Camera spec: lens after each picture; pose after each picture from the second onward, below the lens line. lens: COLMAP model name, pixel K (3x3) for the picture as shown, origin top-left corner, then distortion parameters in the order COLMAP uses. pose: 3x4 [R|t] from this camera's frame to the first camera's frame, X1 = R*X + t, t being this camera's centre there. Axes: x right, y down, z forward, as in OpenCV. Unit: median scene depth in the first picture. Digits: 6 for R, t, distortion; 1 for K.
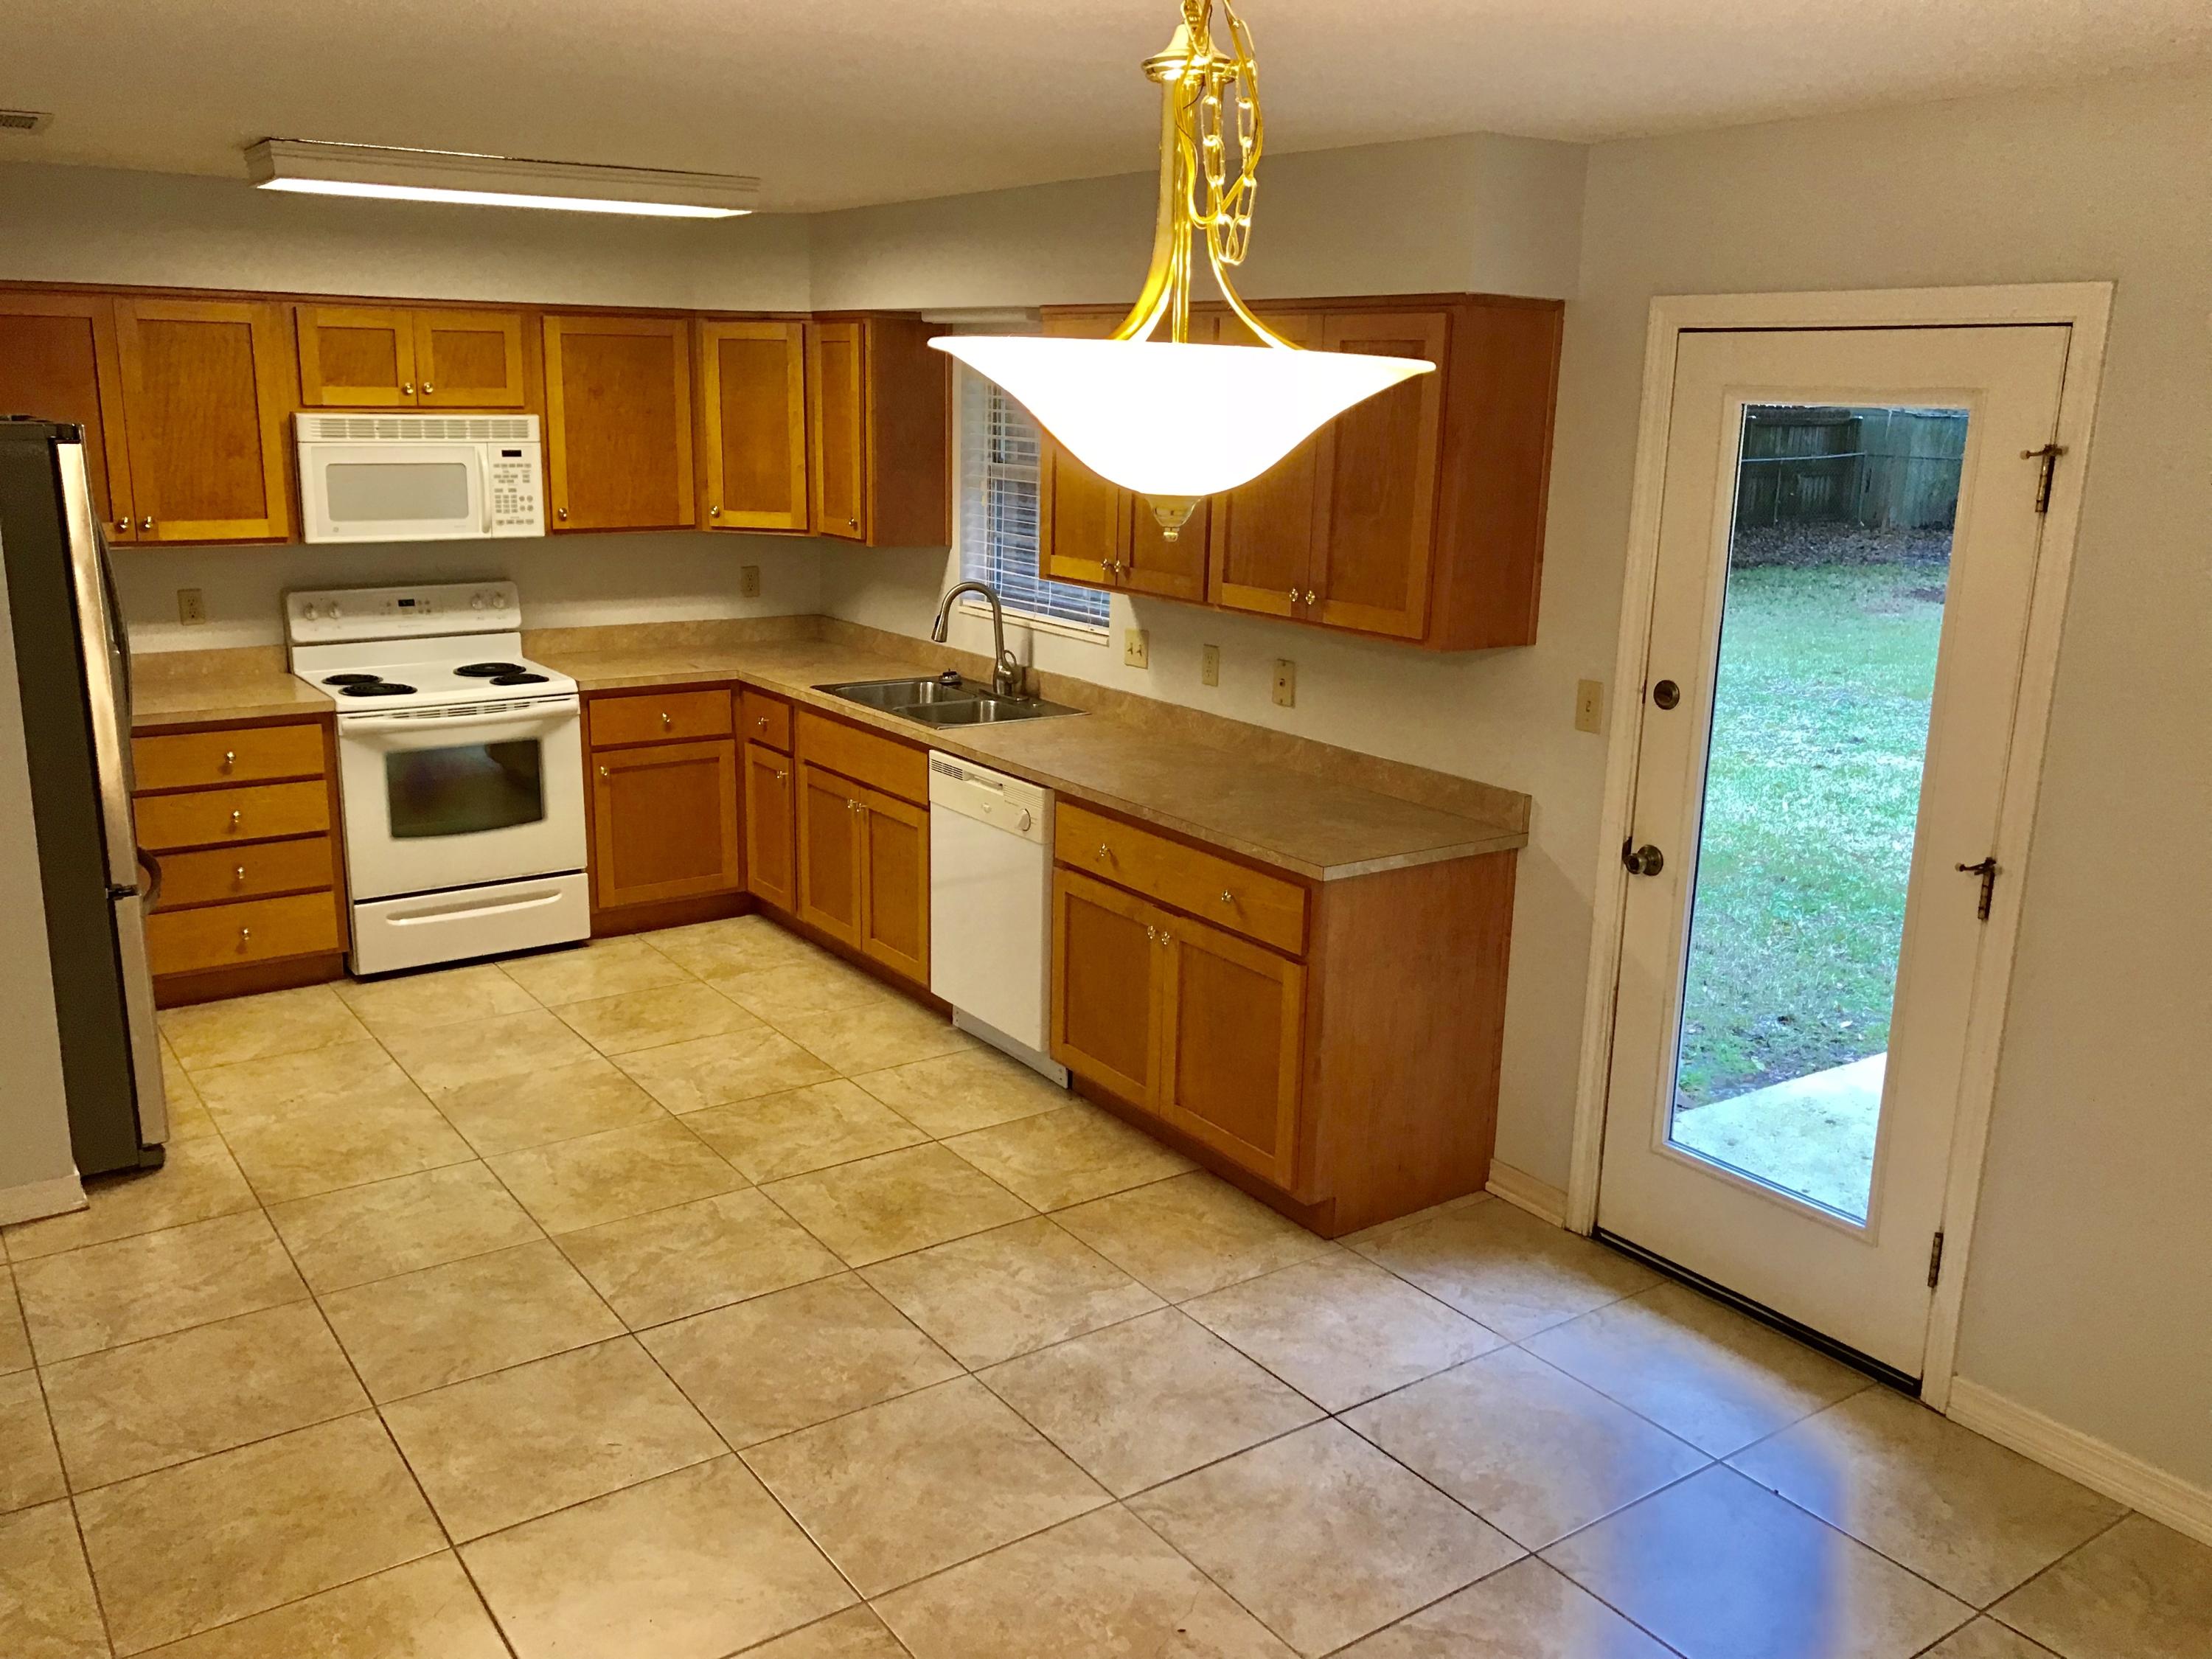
lens RADIAL K [[1837.7, 0, 1098.5], [0, 1837.7, 819.4], [0, 0, 1]] dist [0.073889, -0.003335]
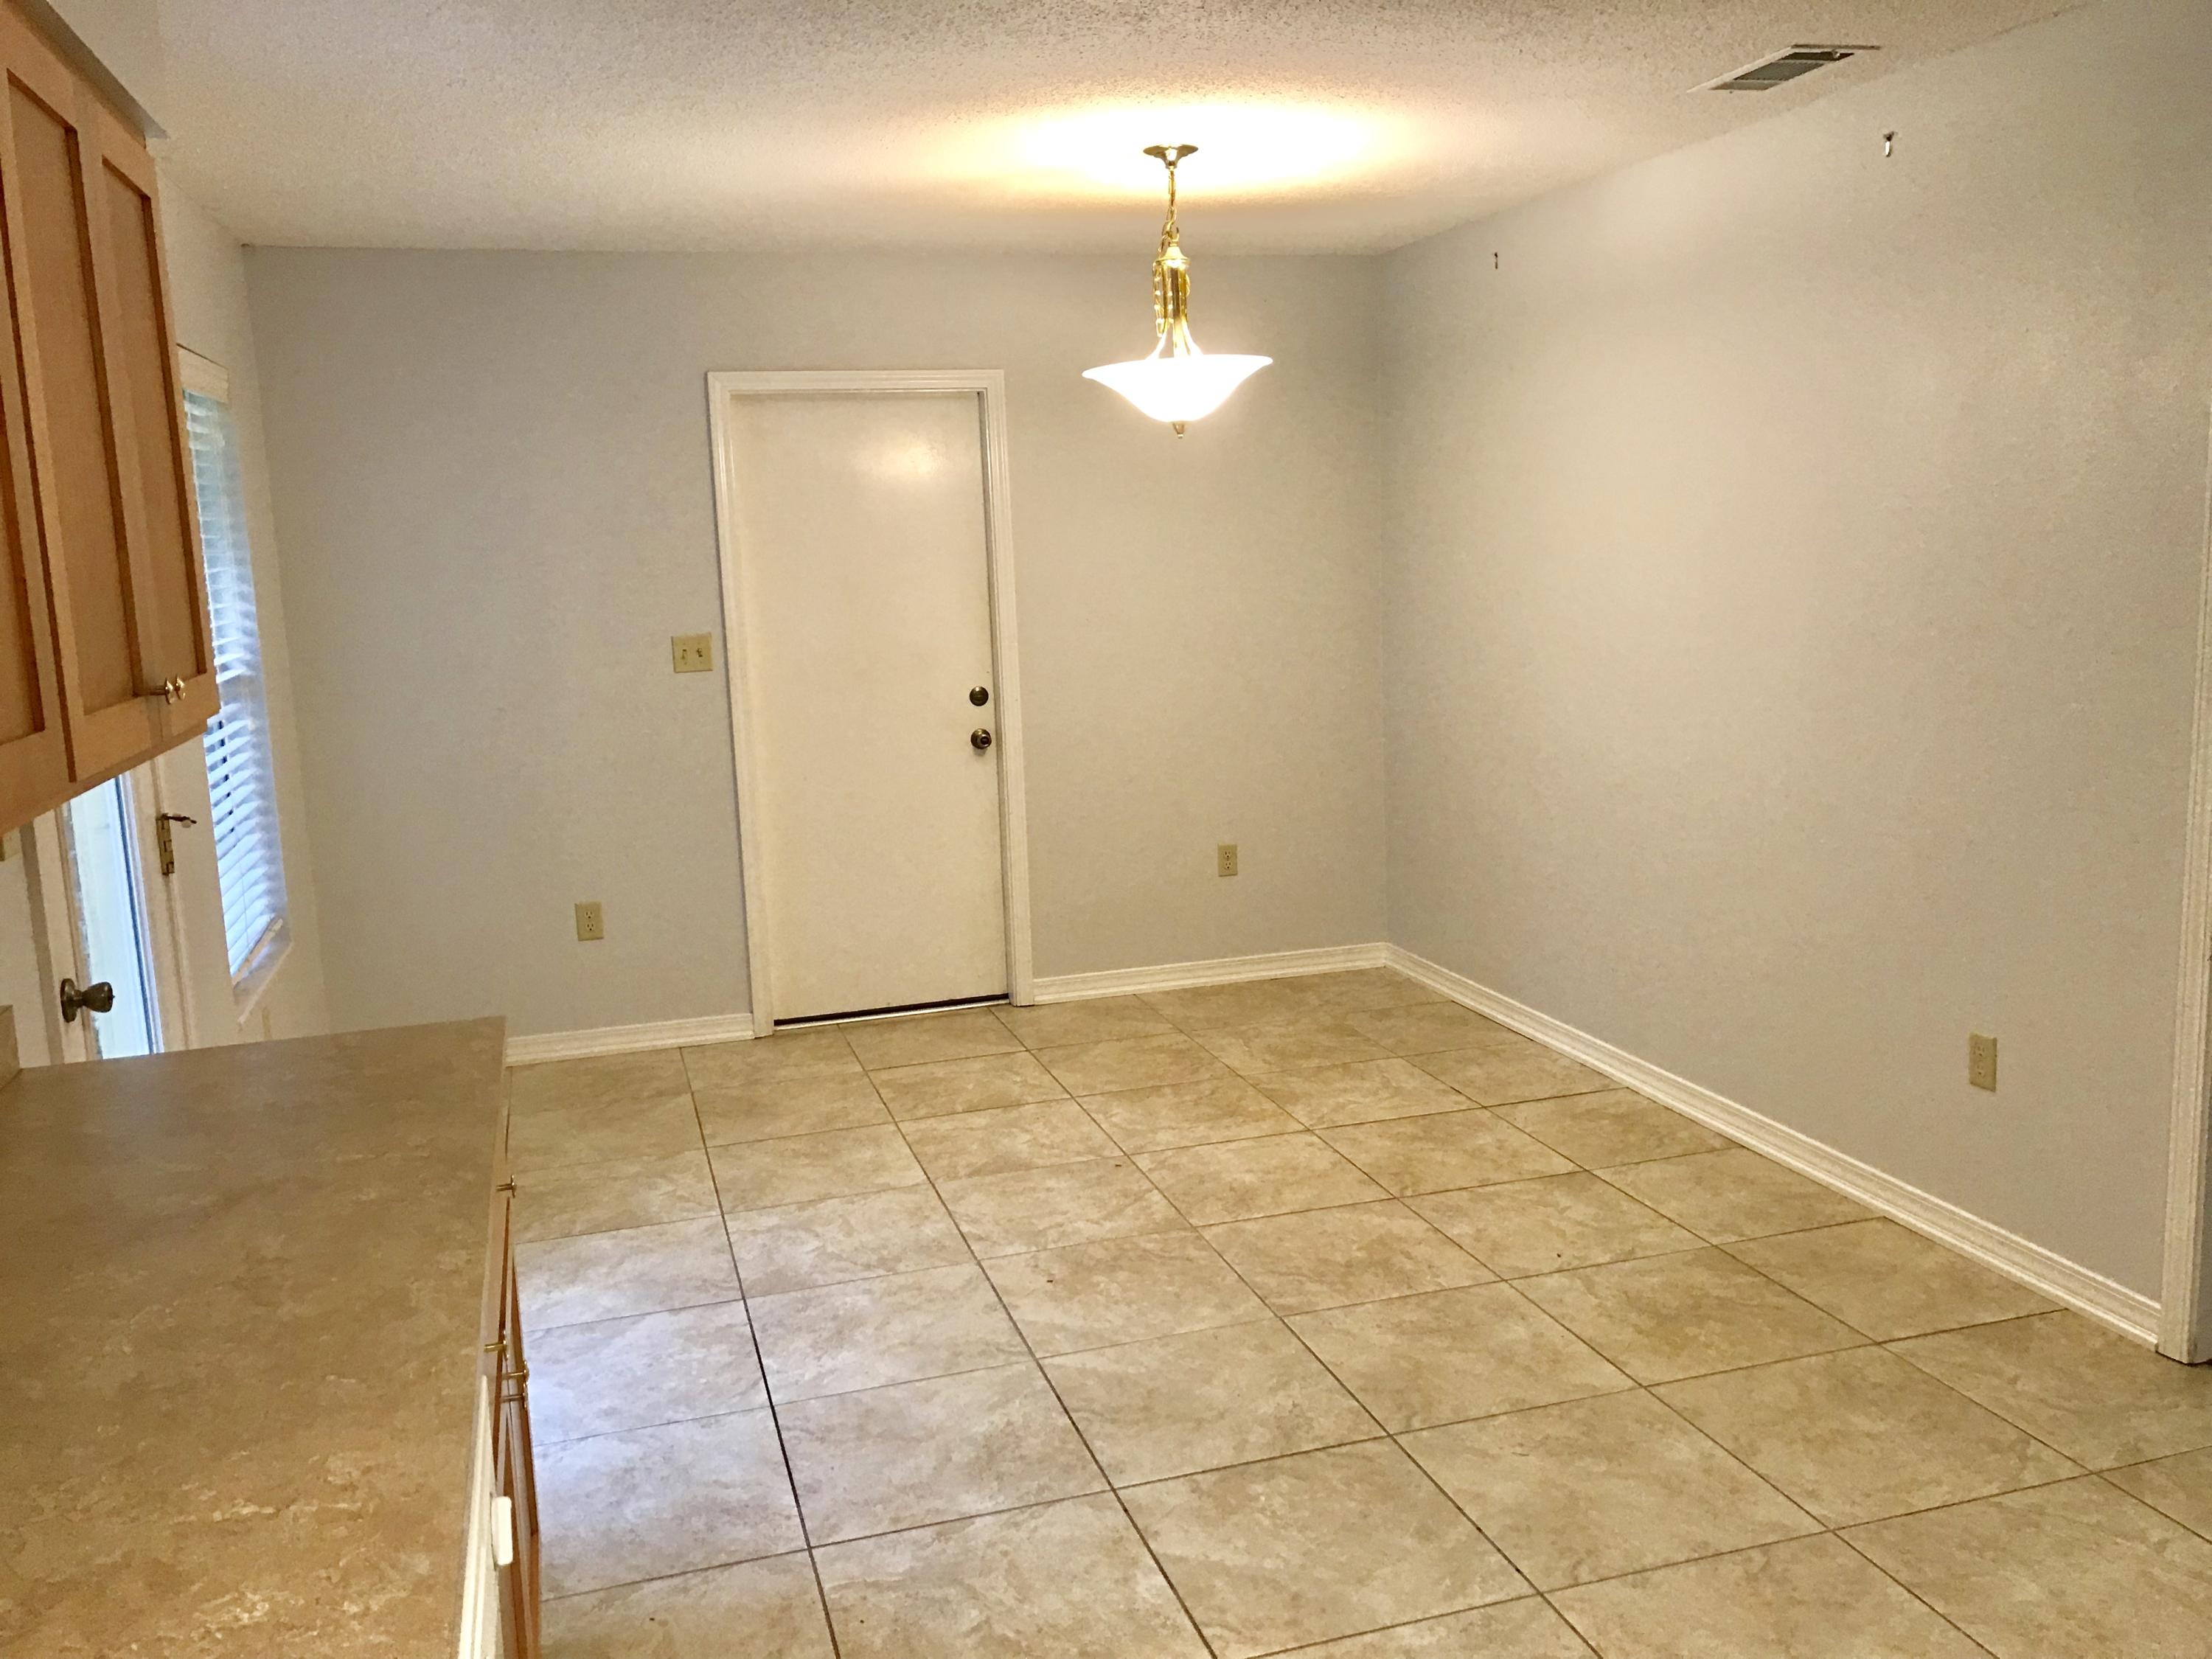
lens RADIAL K [[1837.7, 0, 1105.9], [0, 1837.7, 828.6], [0, 0, 1]] dist [0.073889, -0.003335]
pose [[-0.950146, -0.036974, 0.309604, -0.336315], [0.091288, 0.916449, 0.389599, -0.322986], [-0.298142, 0.398439, -0.867386, 1.723304]]
